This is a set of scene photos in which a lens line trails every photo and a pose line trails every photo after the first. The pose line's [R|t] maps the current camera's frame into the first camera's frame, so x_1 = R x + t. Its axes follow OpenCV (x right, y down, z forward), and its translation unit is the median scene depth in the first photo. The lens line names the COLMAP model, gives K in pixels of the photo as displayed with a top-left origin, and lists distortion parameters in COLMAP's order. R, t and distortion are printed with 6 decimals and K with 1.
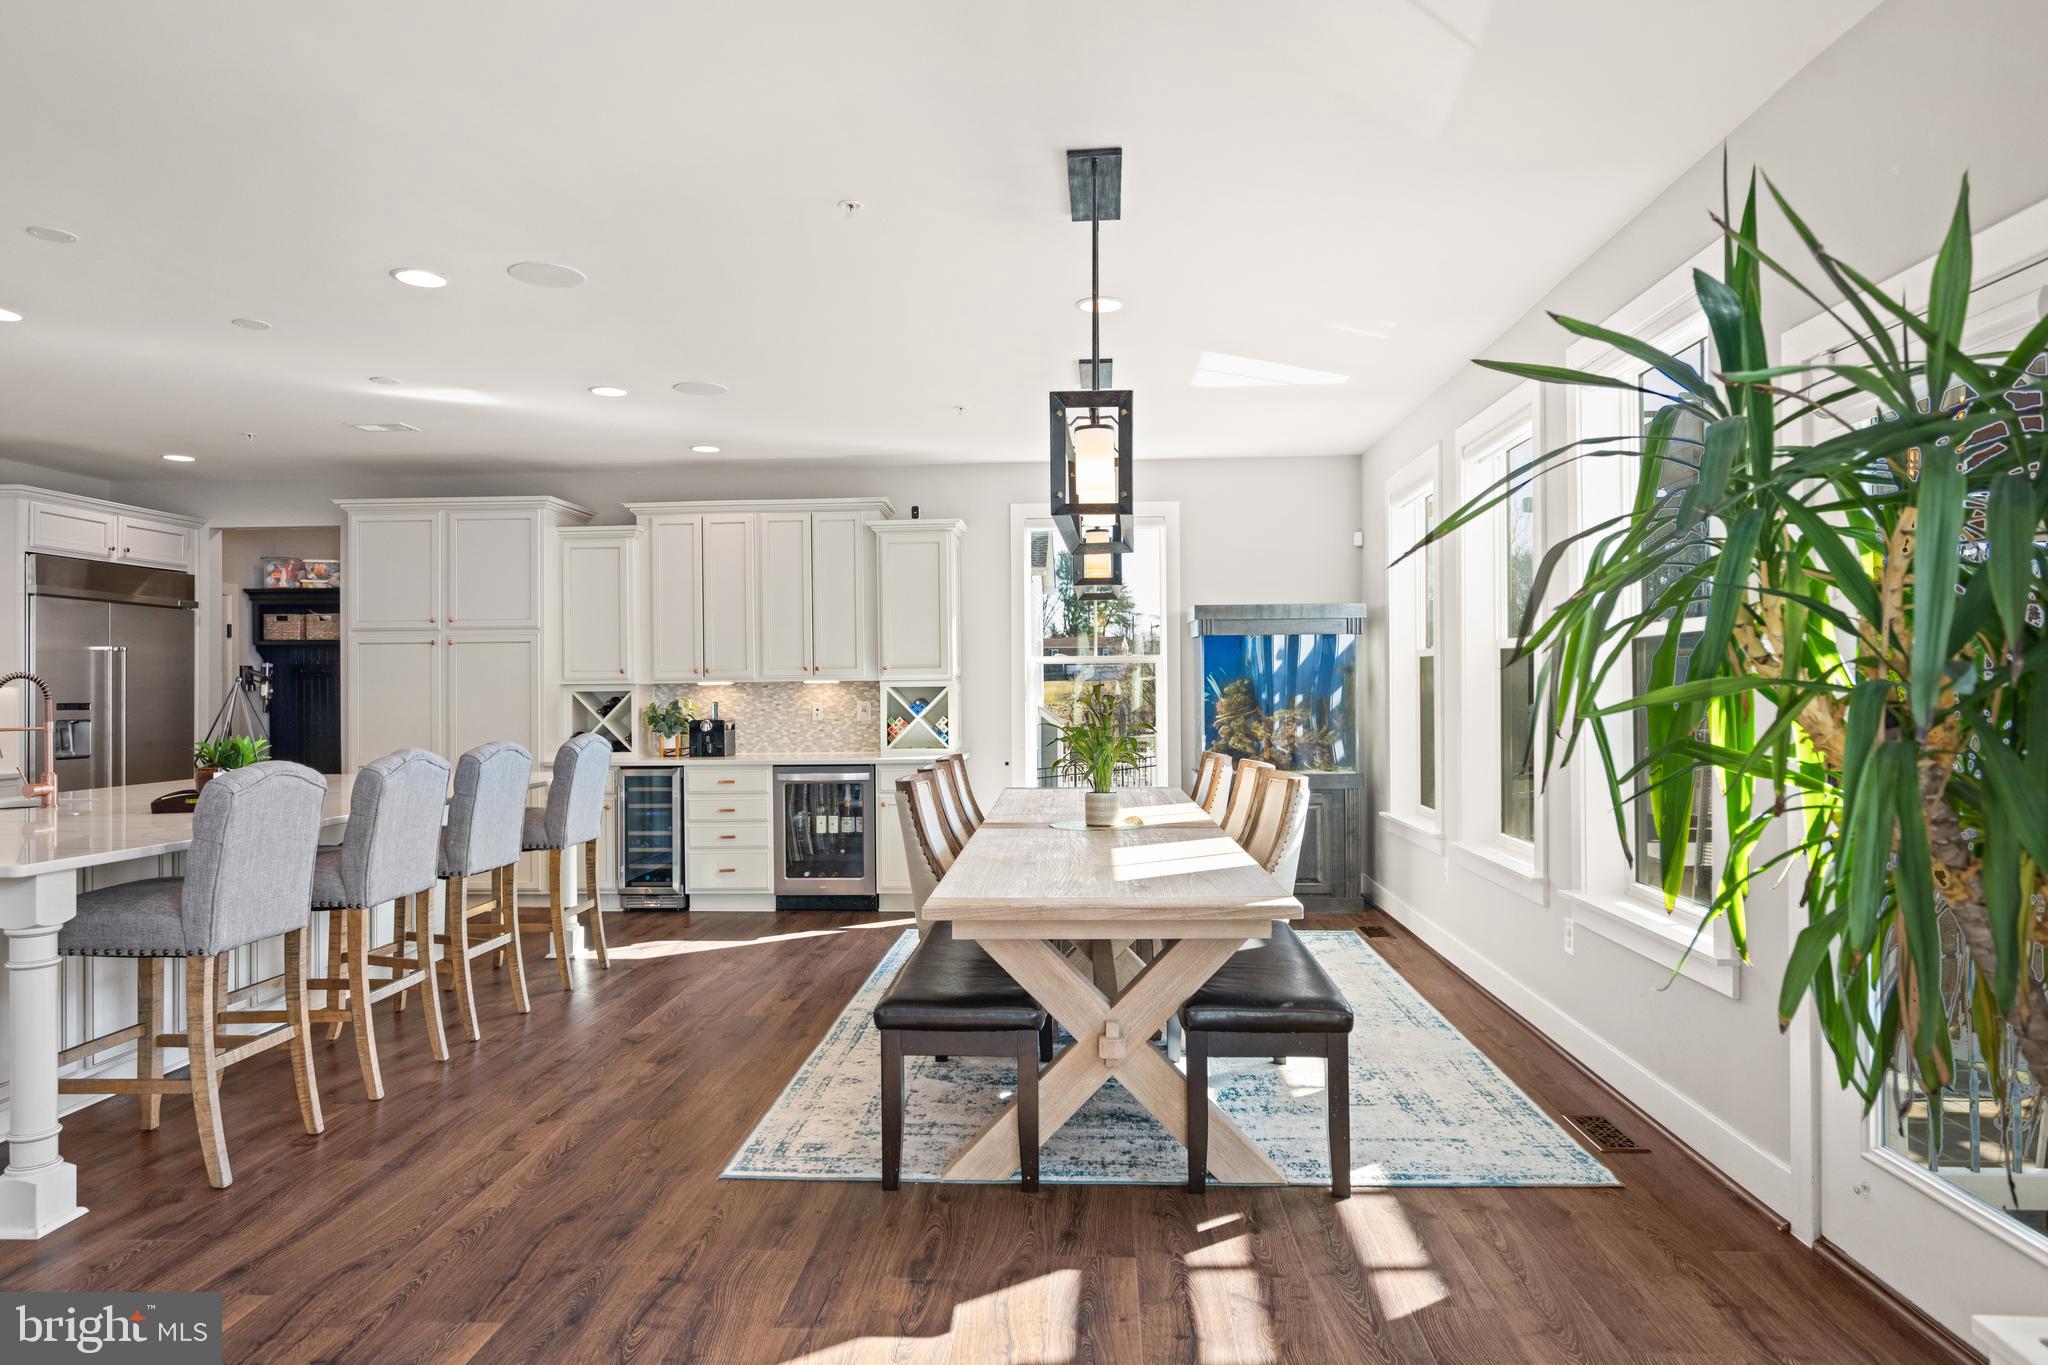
lens RADIAL K [[1218.6, 0, 1025.7], [0, 1218.6, 680.3], [0, 0, 1]] dist [-0.000029, 0.002495]
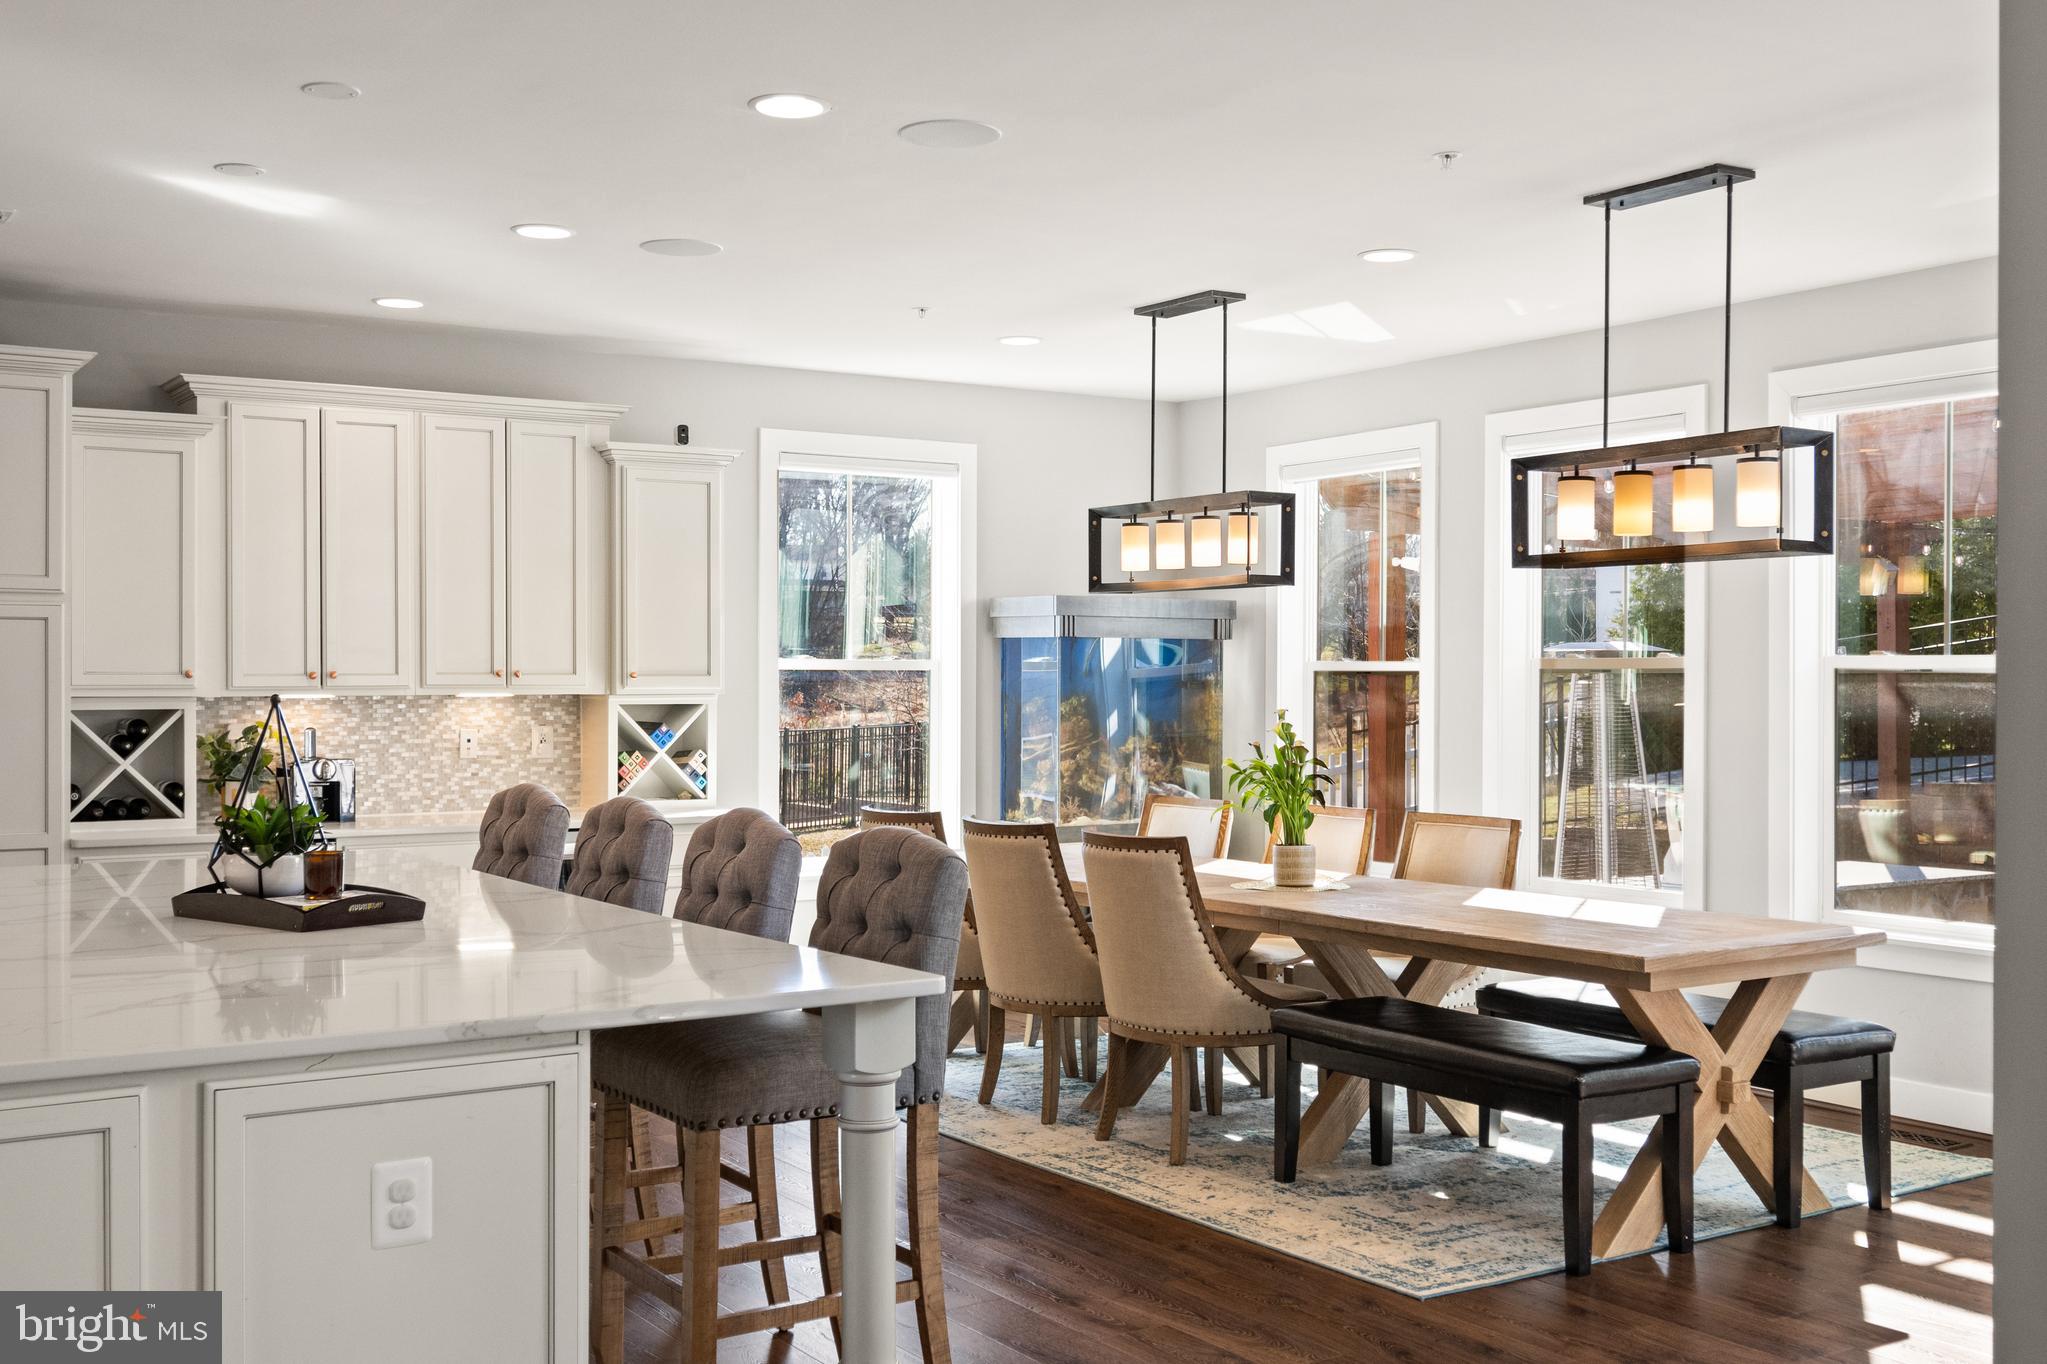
lens RADIAL K [[2108.6, 0, 1065.2], [0, 2108.6, 692.3], [0, 0, 1]] dist [-0.024432, 0.000000]
pose [[0.799735, 0.008381, 0.600294, -0.613621], [-0.014136, 0.999888, 0.004872, -0.009956], [-0.600186, -0.012382, 0.799764, -0.014845]]
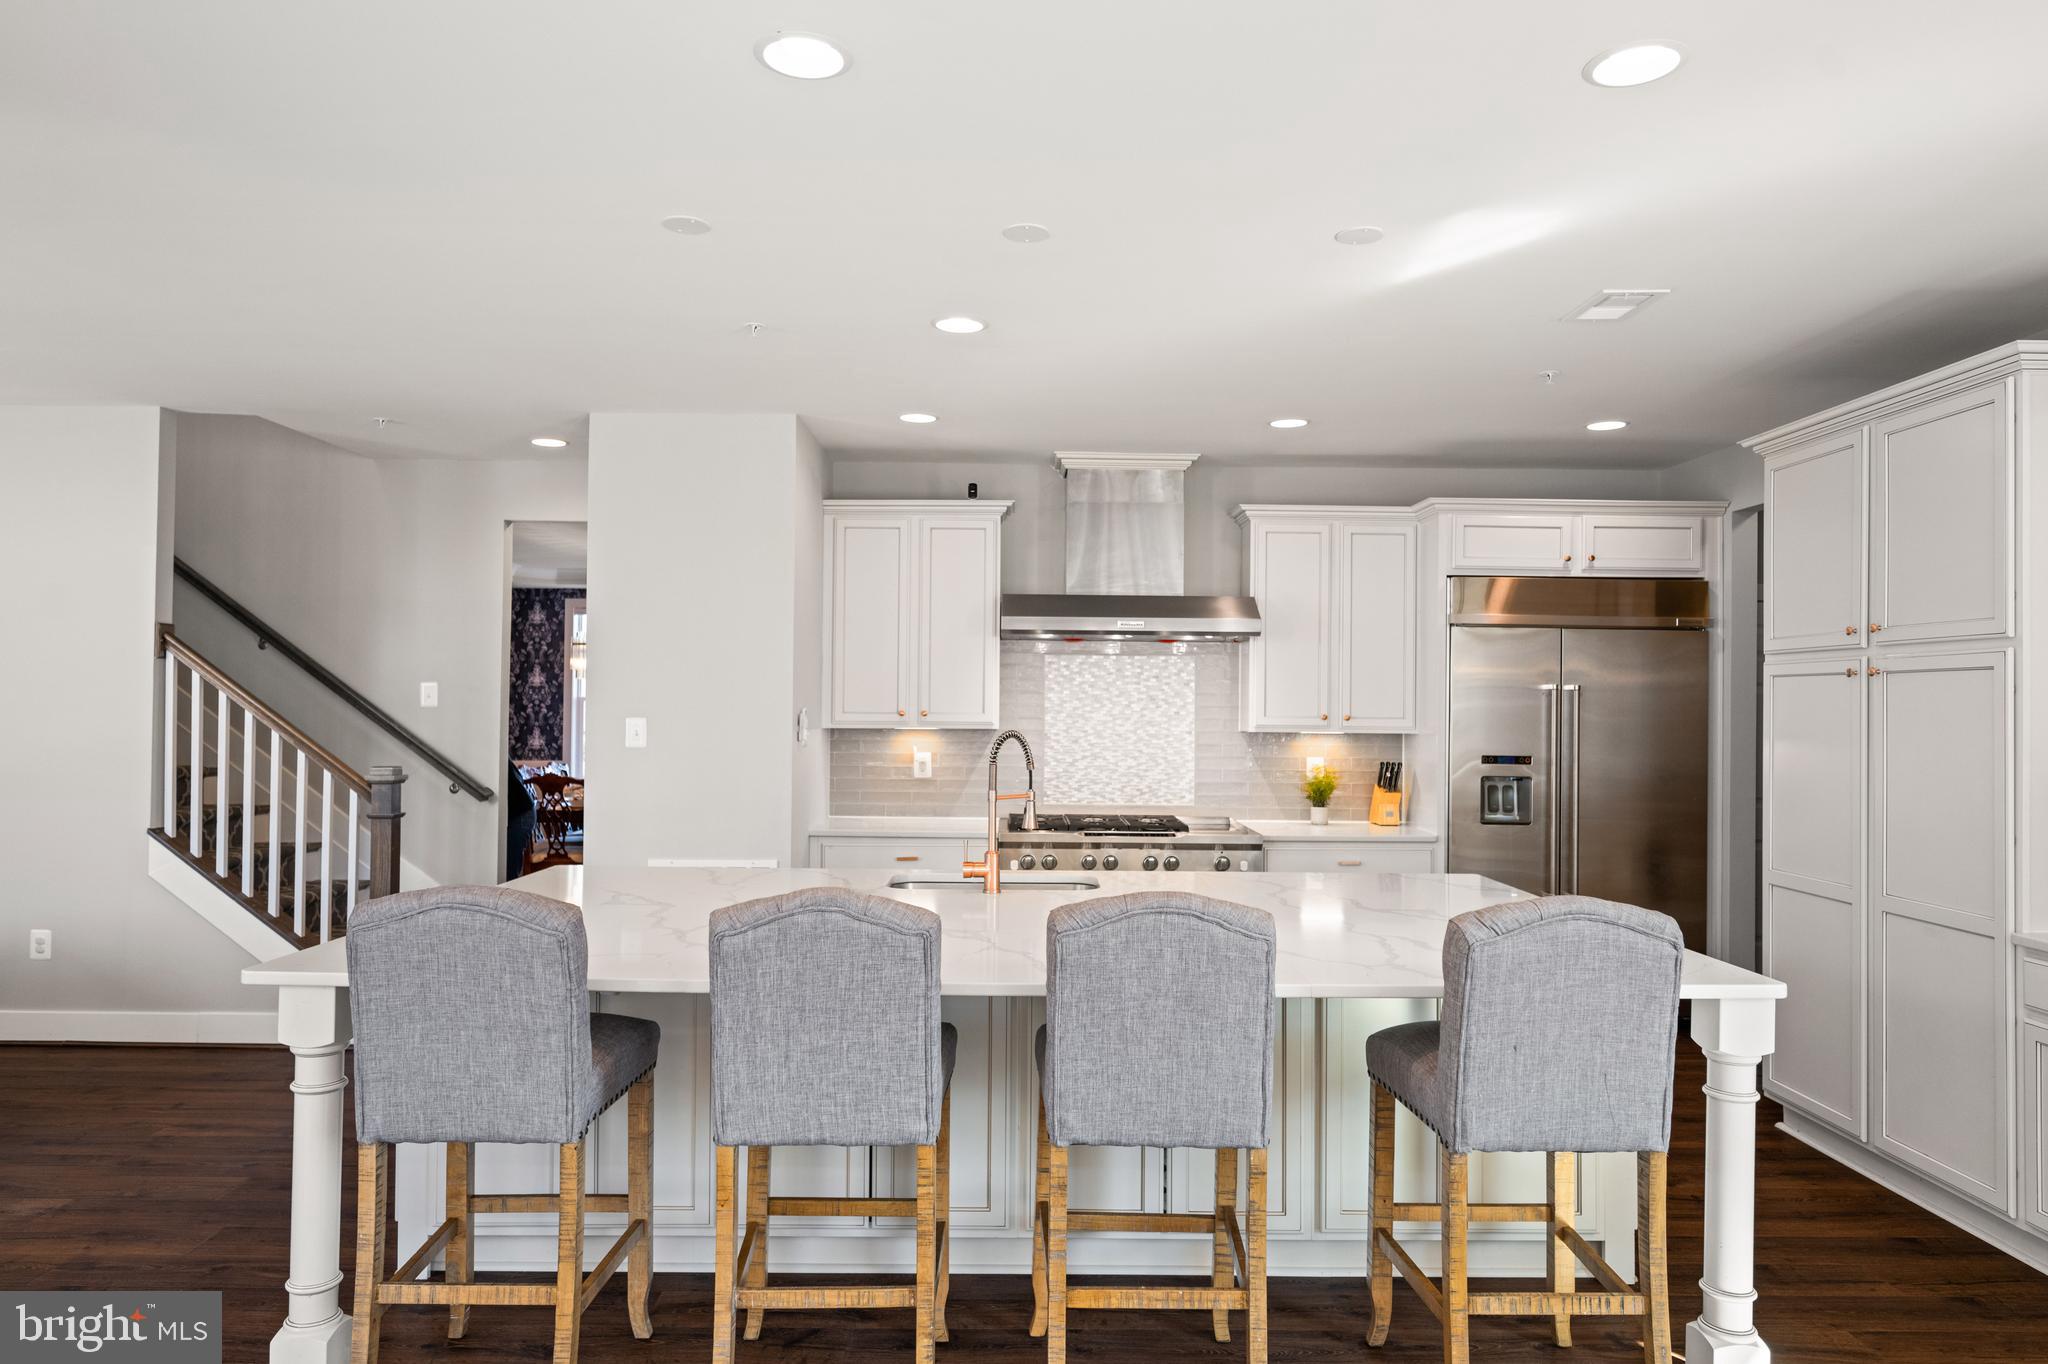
lens RADIAL K [[1310.8, 0, 1025.6], [0, 1310.8, 687.1], [0, 0, 1]] dist [-0.005868, 0.006482]
pose [[0.064390, -0.005142, -0.997912, 0.064869], [-0.003384, 0.999980, -0.005371, -0.020742], [0.997919, 0.003722, 0.064372, 0.614212]]
